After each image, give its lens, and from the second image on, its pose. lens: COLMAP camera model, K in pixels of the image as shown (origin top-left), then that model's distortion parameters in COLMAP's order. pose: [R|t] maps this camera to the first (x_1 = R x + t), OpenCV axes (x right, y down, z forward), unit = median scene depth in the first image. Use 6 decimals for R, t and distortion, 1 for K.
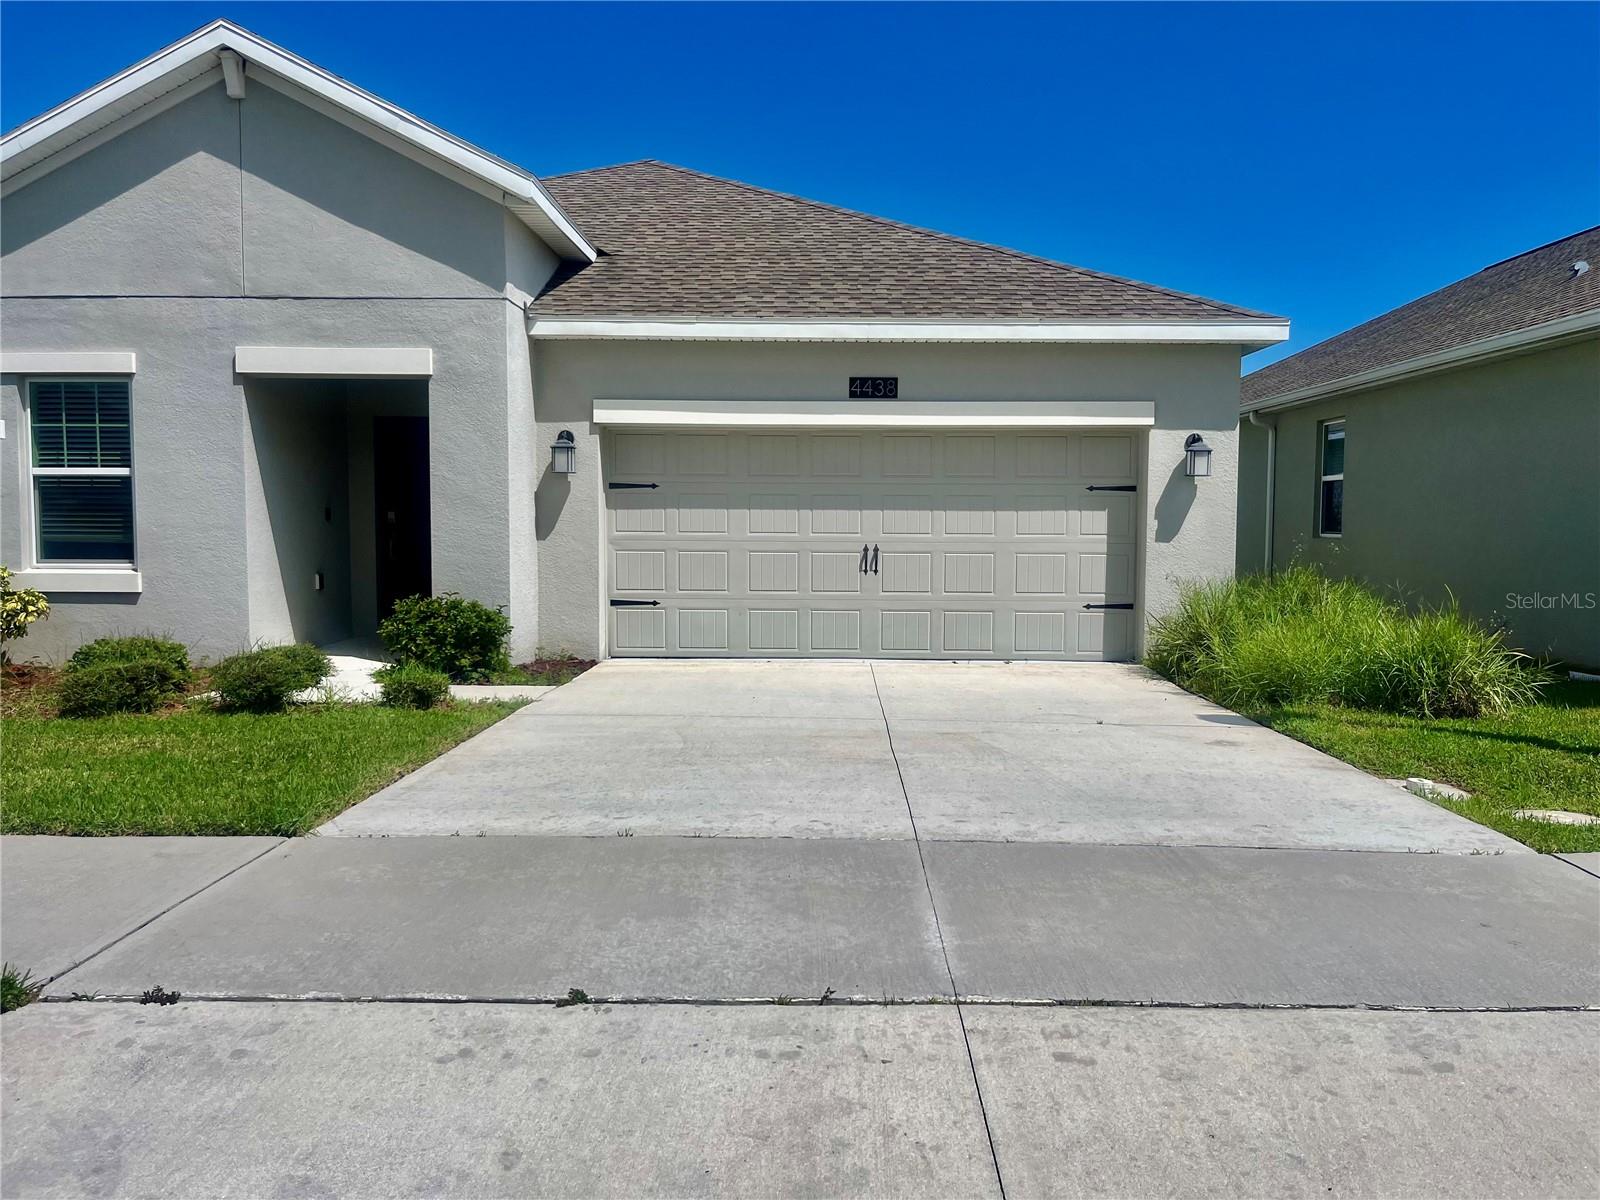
lens RADIAL K [[1279.5, 0, 806.5], [0, 1279.5, 632.7], [0, 0, 1]] dist [0.072663, -0.114822]
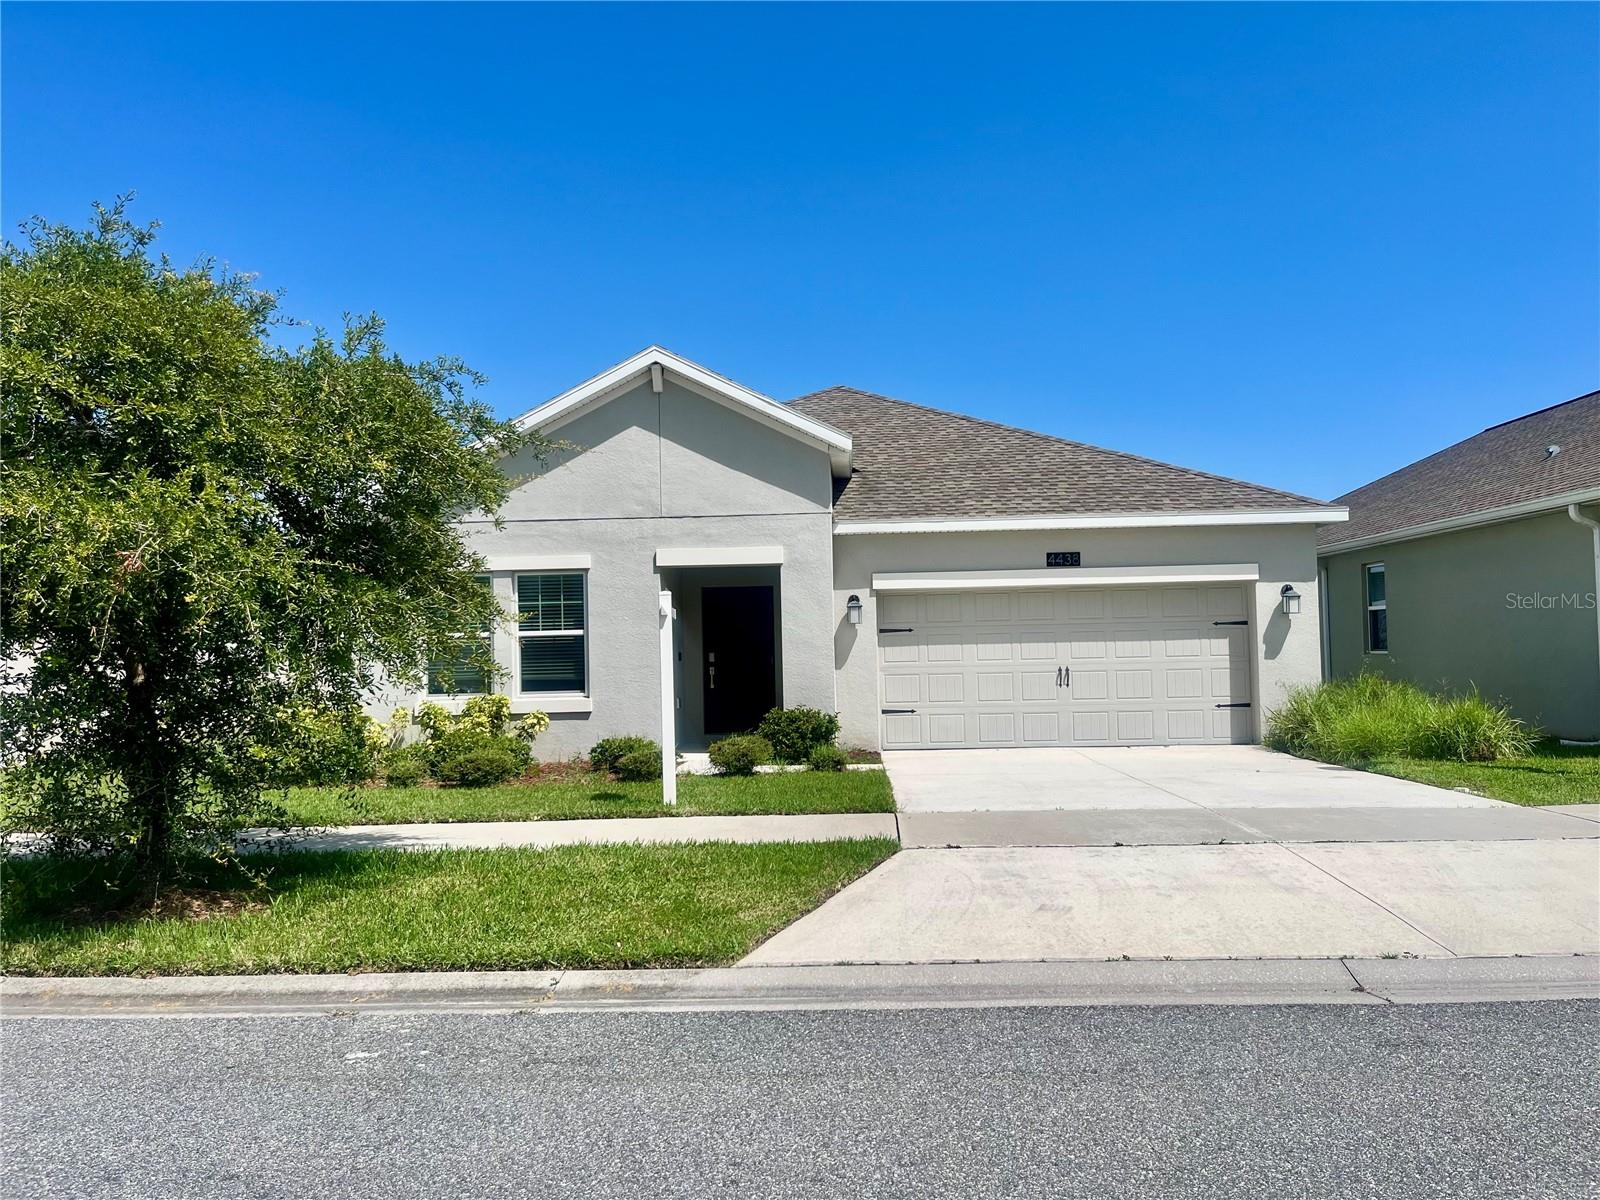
lens RADIAL K [[1279.5, 0, 806.5], [0, 1279.5, 632.7], [0, 0, 1]] dist [0.072663, -0.114822]
pose [[0.999442, -0.028682, -0.017107, -0.220304], [0.026750, 0.994210, -0.104075, 0.036996], [0.019993, 0.103560, 0.994422, -0.457545]]
